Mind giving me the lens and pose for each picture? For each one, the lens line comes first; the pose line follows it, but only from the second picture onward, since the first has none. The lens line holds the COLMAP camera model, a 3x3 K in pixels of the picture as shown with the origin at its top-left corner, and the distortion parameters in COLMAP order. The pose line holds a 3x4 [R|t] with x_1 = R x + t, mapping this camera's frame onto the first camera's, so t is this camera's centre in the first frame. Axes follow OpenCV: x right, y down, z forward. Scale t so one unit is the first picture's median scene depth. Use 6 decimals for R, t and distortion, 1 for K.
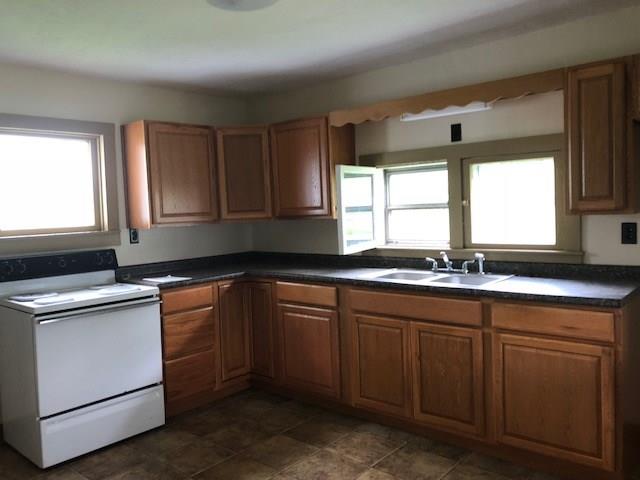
lens RADIAL K [[533.8, 0, 316.1], [0, 533.8, 236.5], [0, 0, 1]] dist [0.076104, -0.098671]
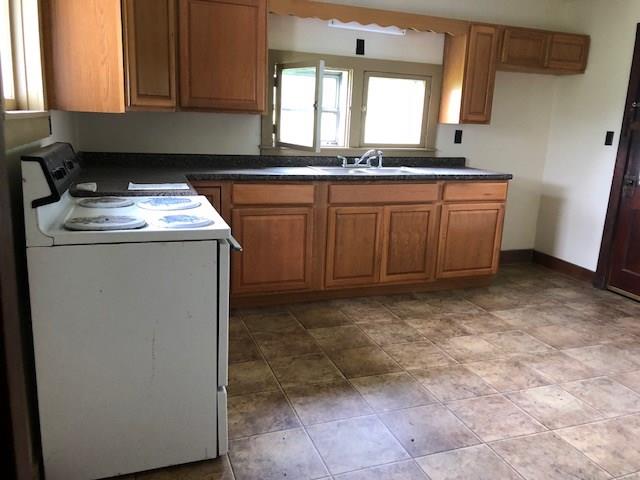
lens RADIAL K [[533.8, 0, 316.1], [0, 533.8, 236.5], [0, 0, 1]] dist [0.076104, -0.098671]
pose [[0.466245, -0.135993, 0.874140, -0.965664], [-0.010472, 0.987196, 0.159167, 0.033209], [-0.884594, -0.083365, 0.458851, 0.562096]]
